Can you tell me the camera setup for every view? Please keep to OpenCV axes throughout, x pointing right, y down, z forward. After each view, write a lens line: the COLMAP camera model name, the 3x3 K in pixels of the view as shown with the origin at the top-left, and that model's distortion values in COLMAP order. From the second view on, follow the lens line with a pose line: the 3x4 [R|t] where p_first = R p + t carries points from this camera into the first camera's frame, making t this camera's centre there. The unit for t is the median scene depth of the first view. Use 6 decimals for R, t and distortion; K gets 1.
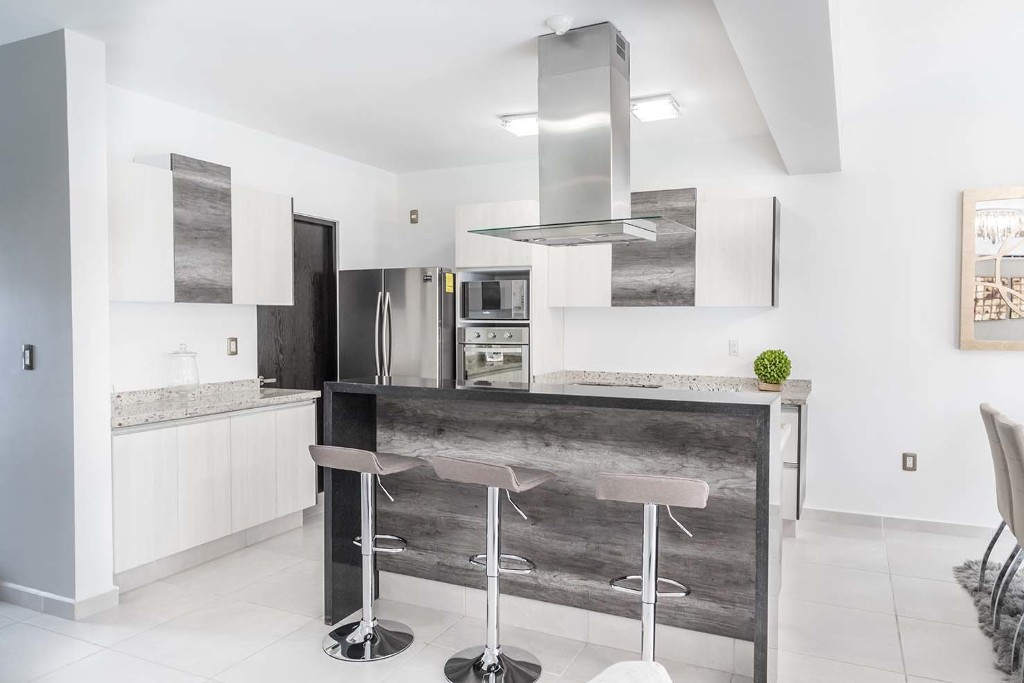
lens RADIAL K [[702.8, 0, 512.0], [0, 702.8, 341.5], [0, 0, 1]] dist [0.004738, 0.004061]
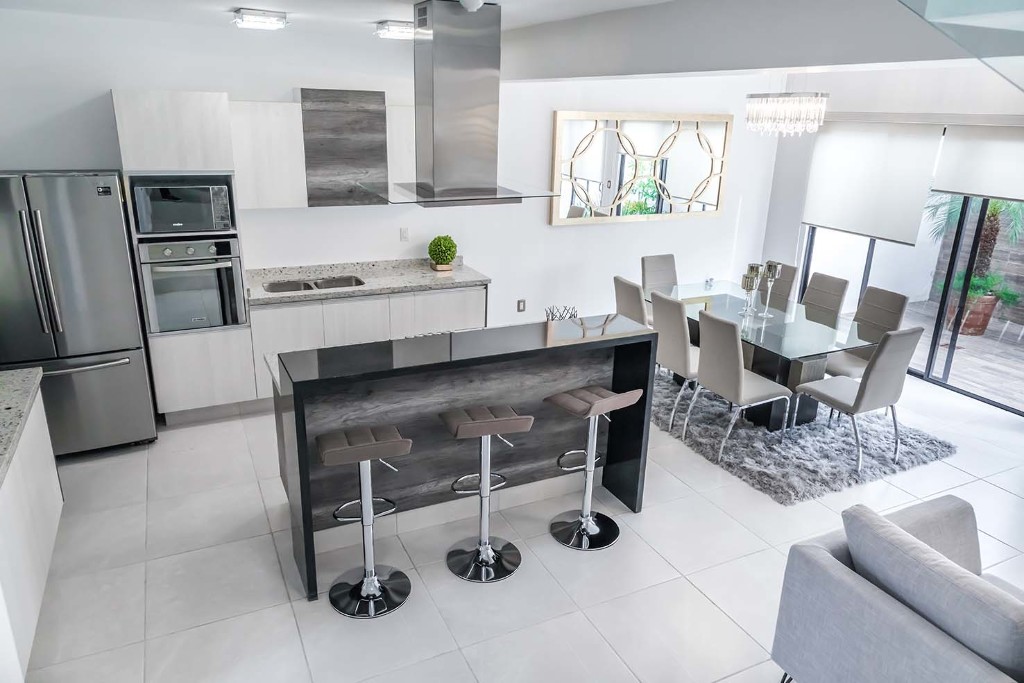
lens RADIAL K [[702.8, 0, 512.0], [0, 702.8, 341.5], [0, 0, 1]] dist [0.004738, 0.004061]
pose [[0.618335, -0.236399, 0.749518, -0.483102], [-0.001424, 0.953350, 0.301862, -0.172329], [-0.785913, -0.187719, 0.589153, 0.145758]]
